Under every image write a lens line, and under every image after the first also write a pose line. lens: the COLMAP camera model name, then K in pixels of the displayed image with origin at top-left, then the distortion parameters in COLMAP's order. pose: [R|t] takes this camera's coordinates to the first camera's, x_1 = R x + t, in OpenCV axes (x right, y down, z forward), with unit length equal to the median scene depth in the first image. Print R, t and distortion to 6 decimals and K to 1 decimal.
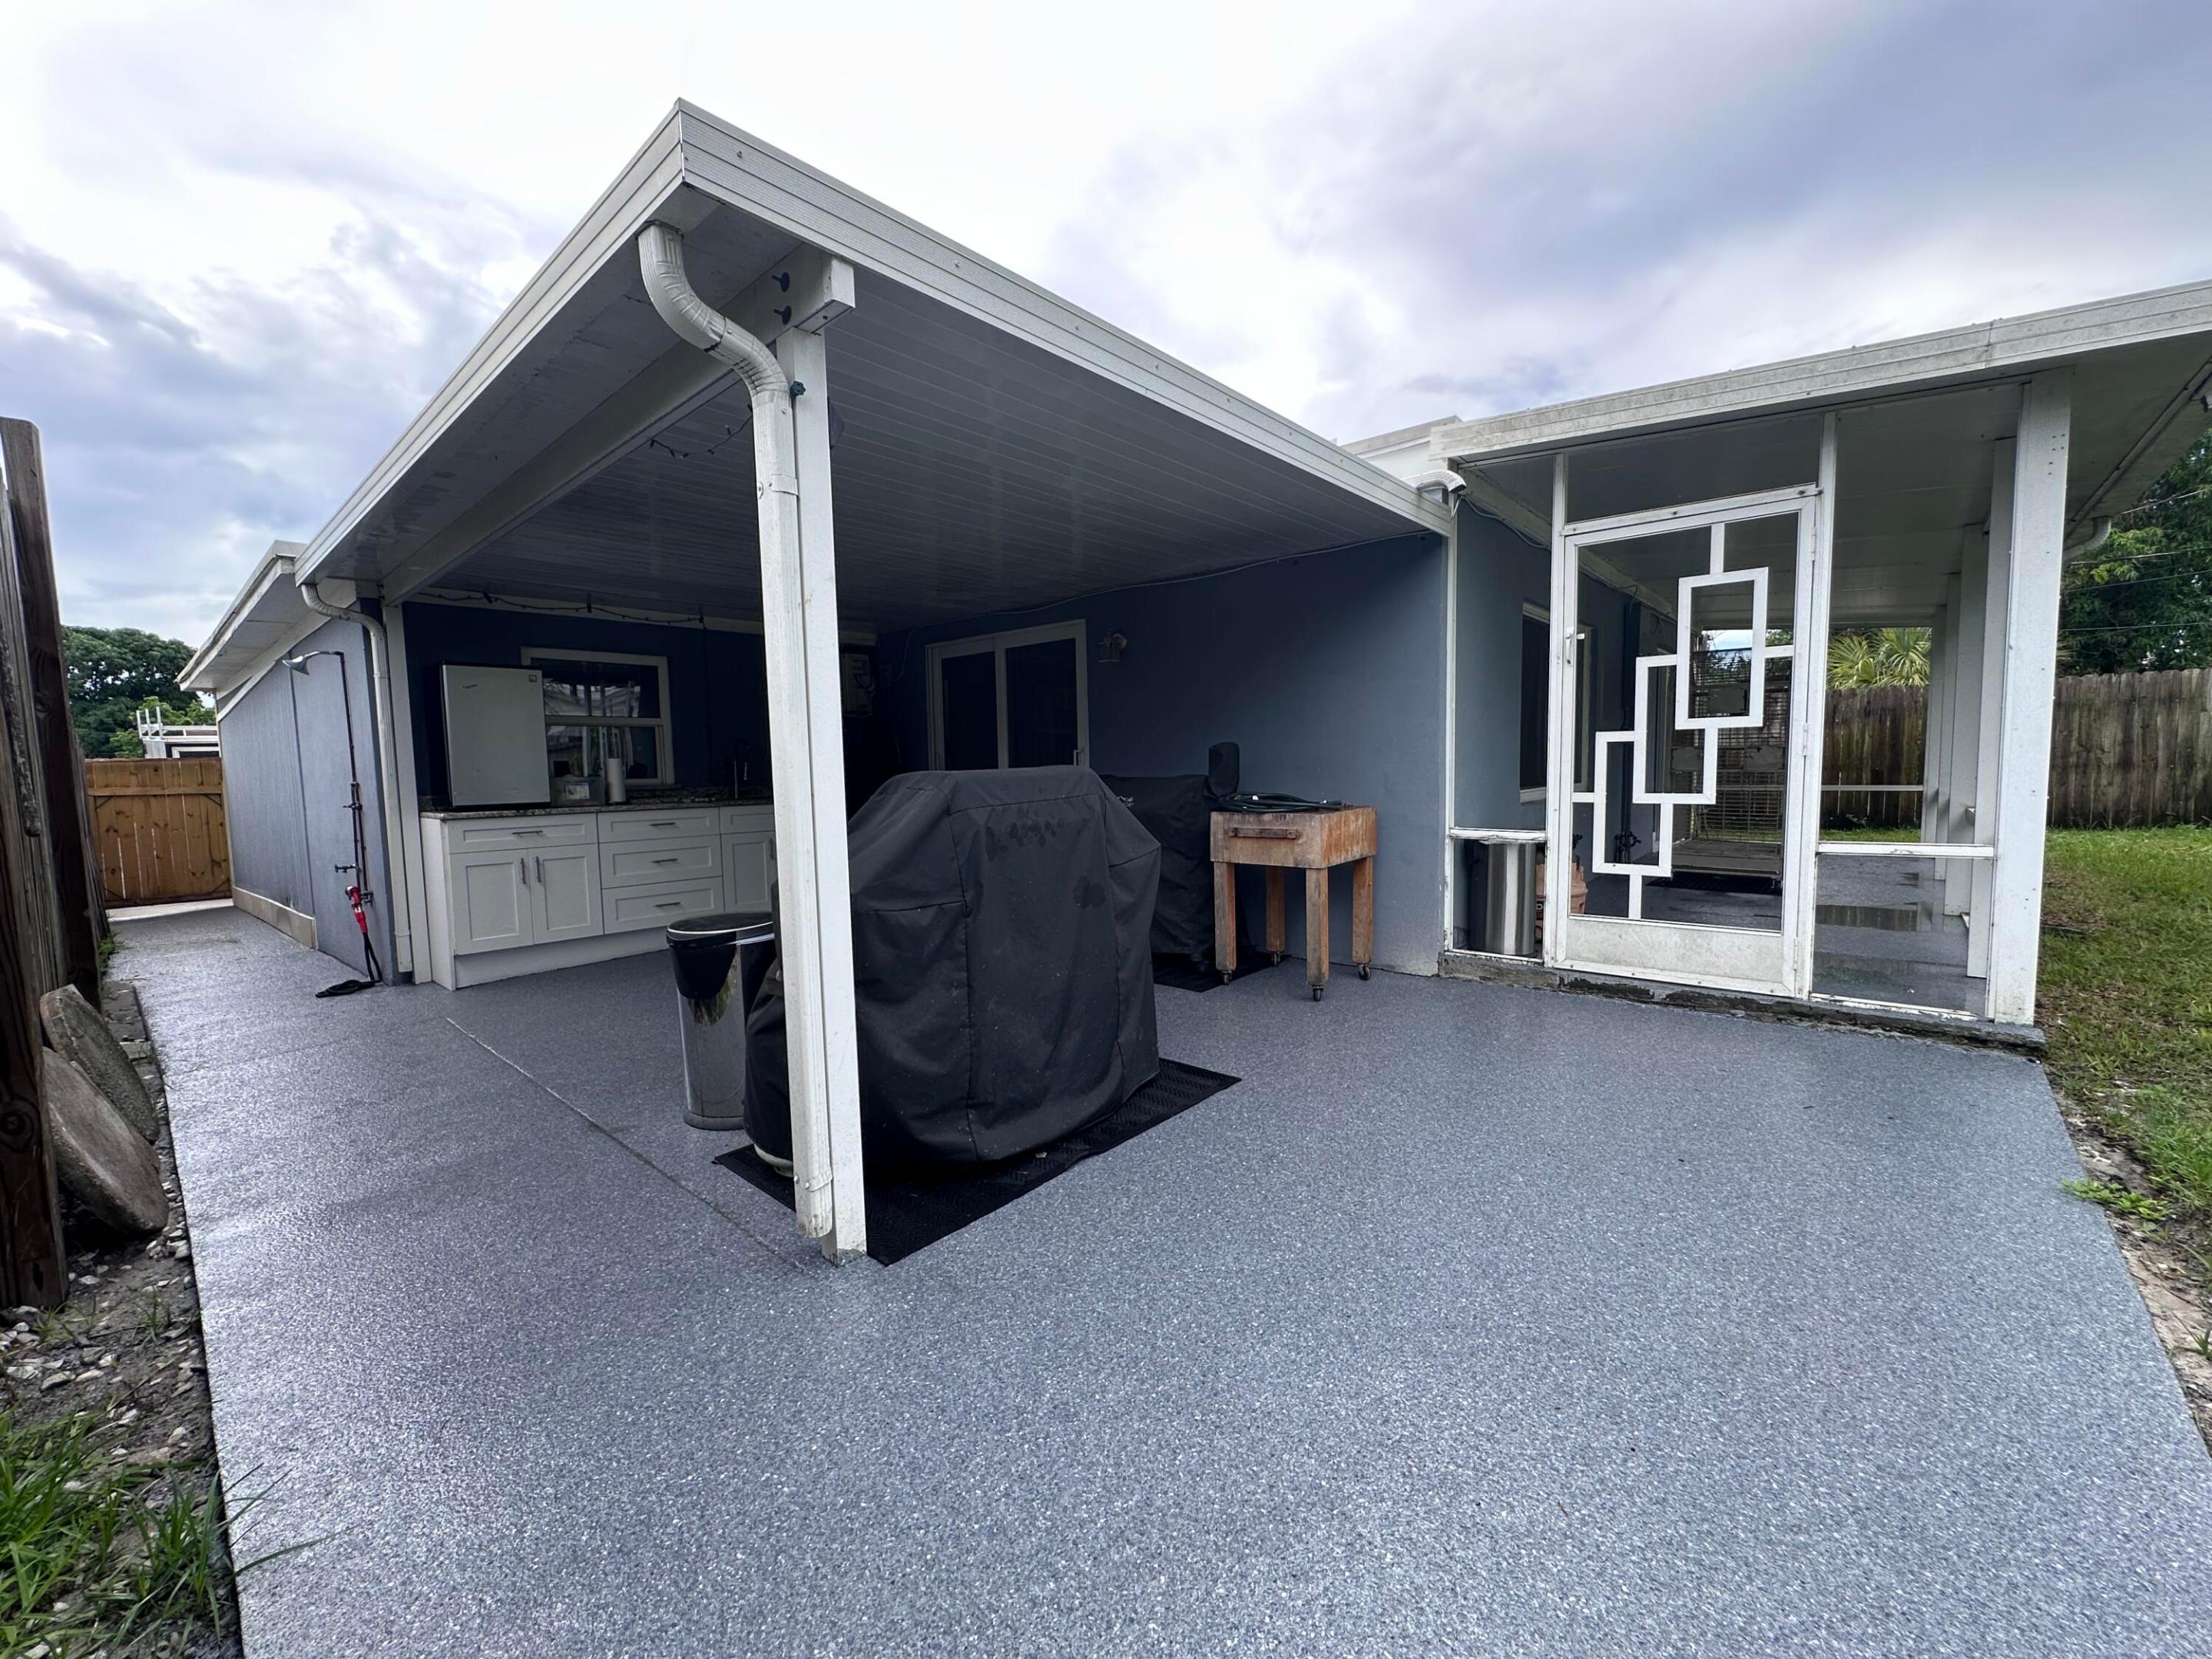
lens RADIAL K [[882.0, 0, 1106.0], [0, 882.0, 829.5], [0, 0, 1]] dist [-0.011508, 0.003609]
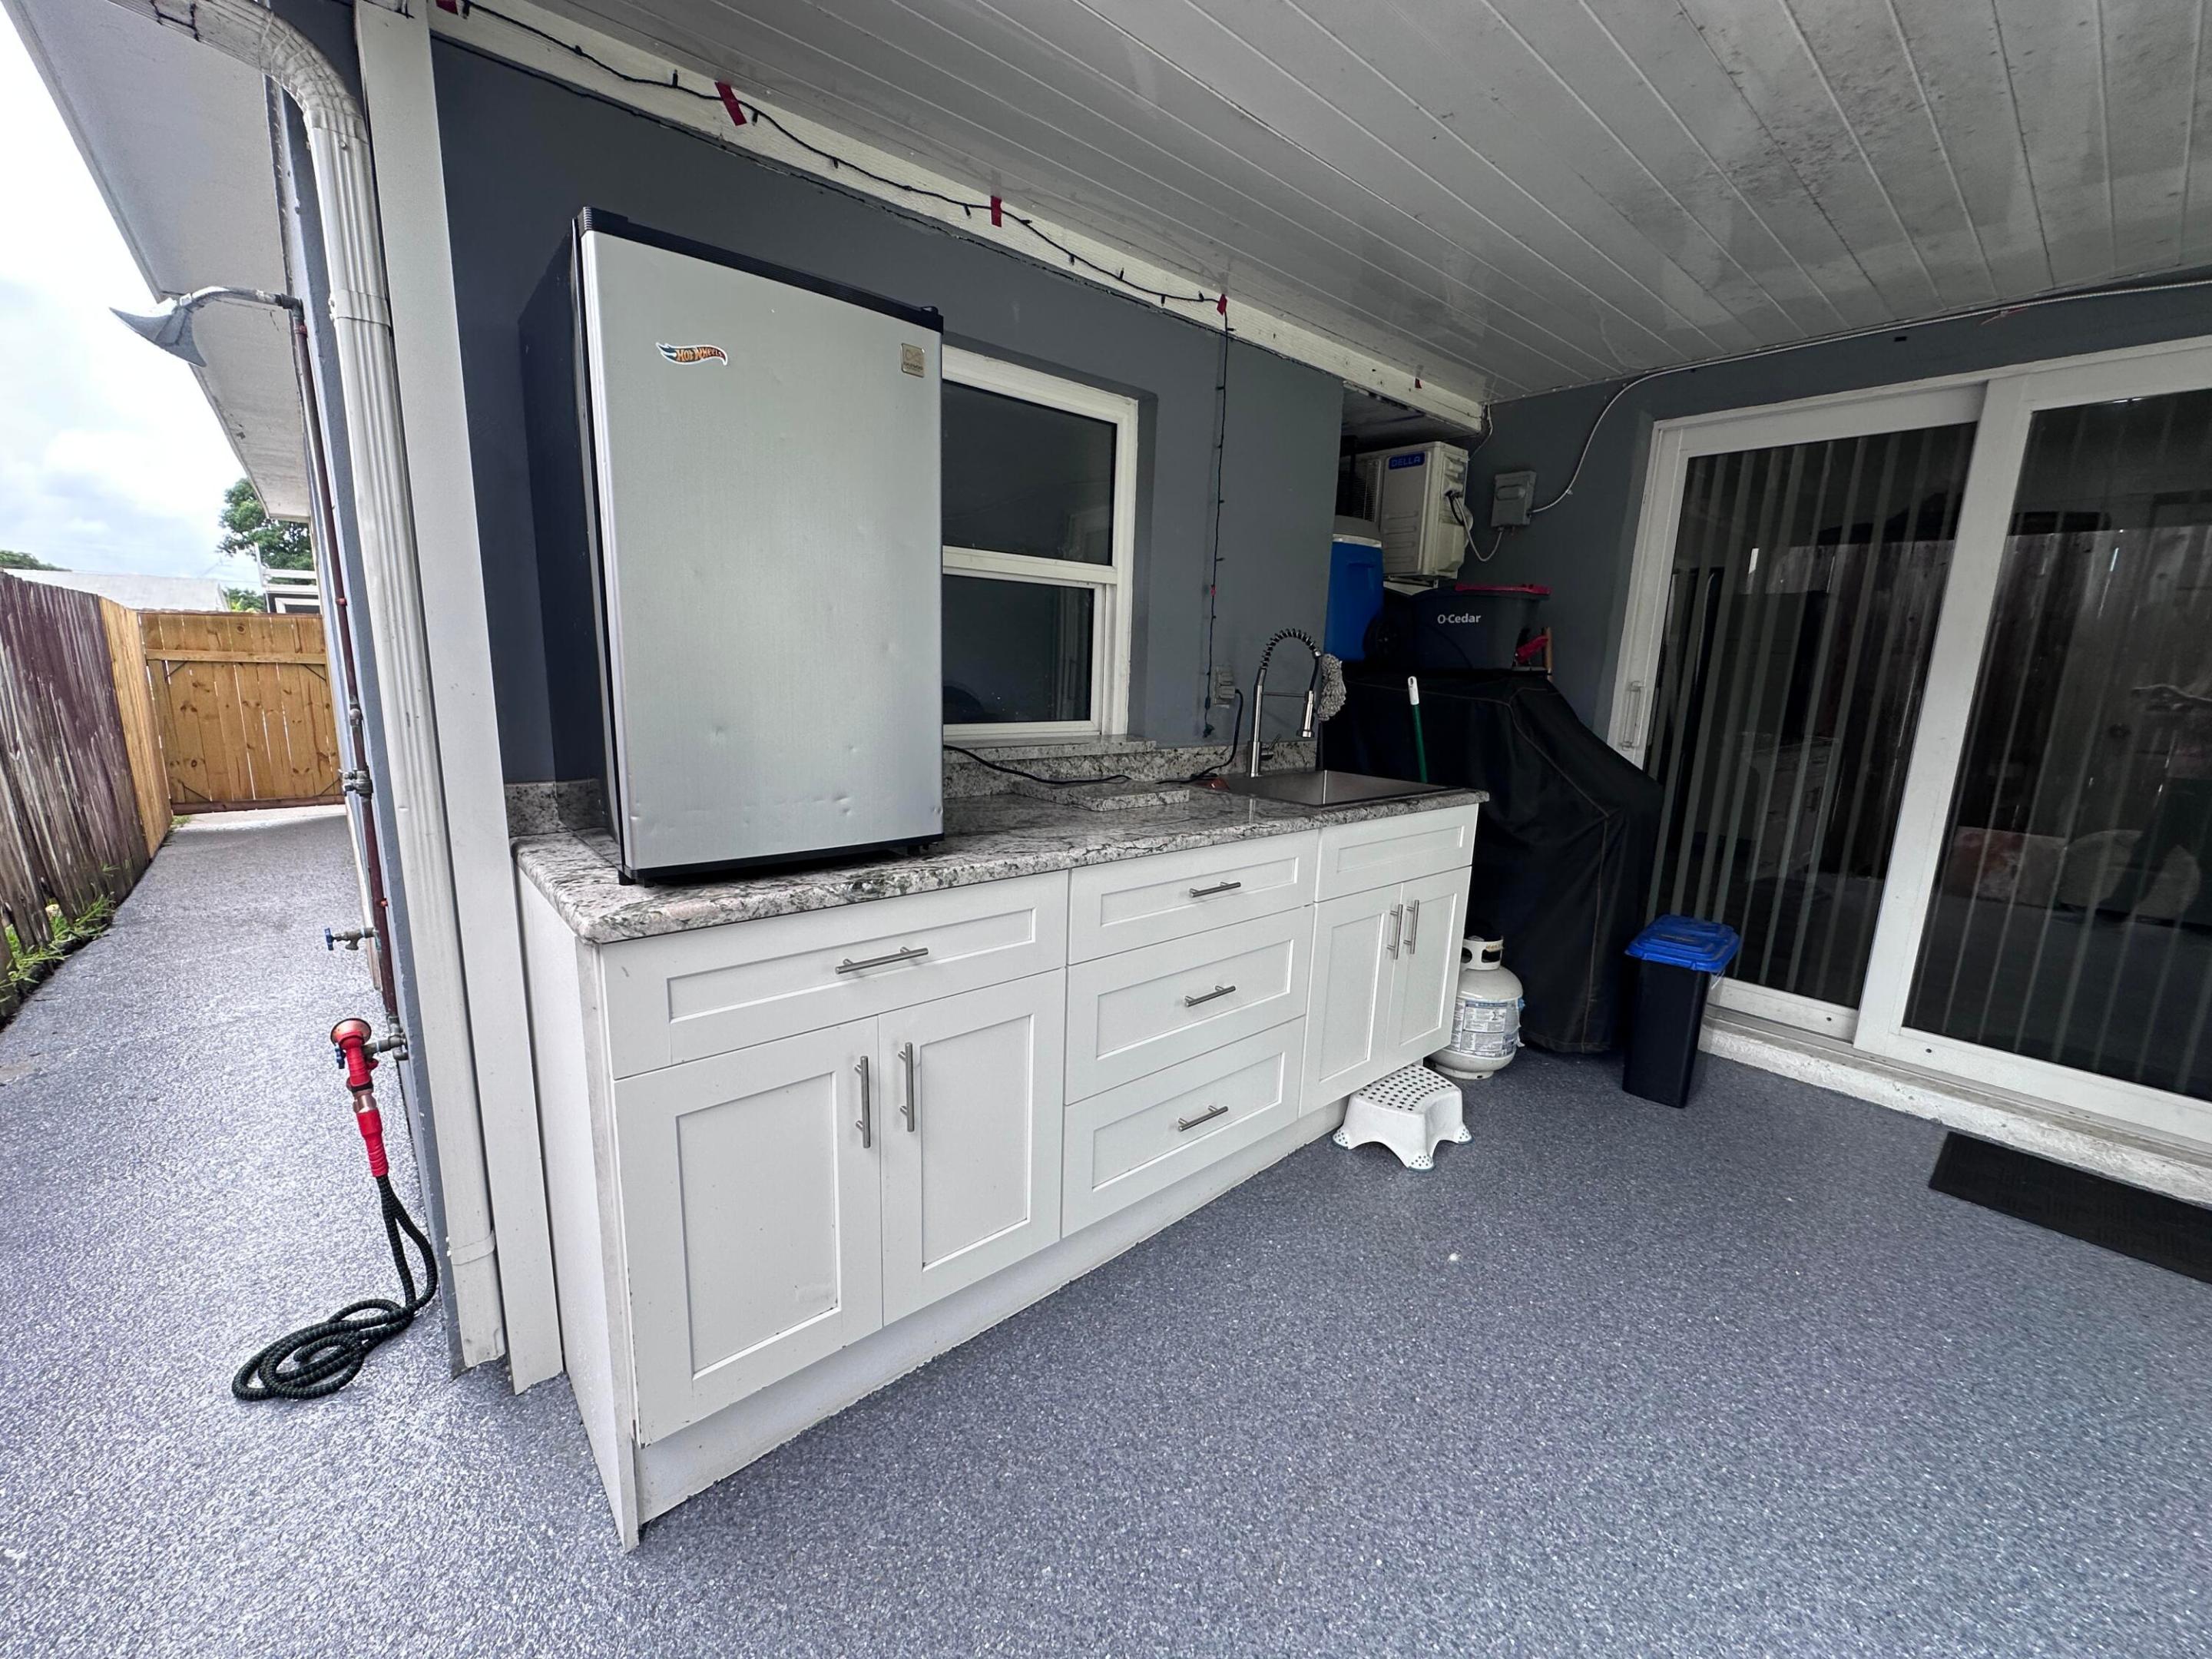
lens RADIAL K [[888.1, 0, 1106.0], [0, 888.1, 829.5], [0, 0, 1]] dist [-0.006417, 0.000176]
pose [[0.989160, 0.076279, -0.125478, -0.428196], [-0.061296, 0.990974, 0.119218, -0.054832], [0.133440, -0.110234, 0.984907, 0.570681]]
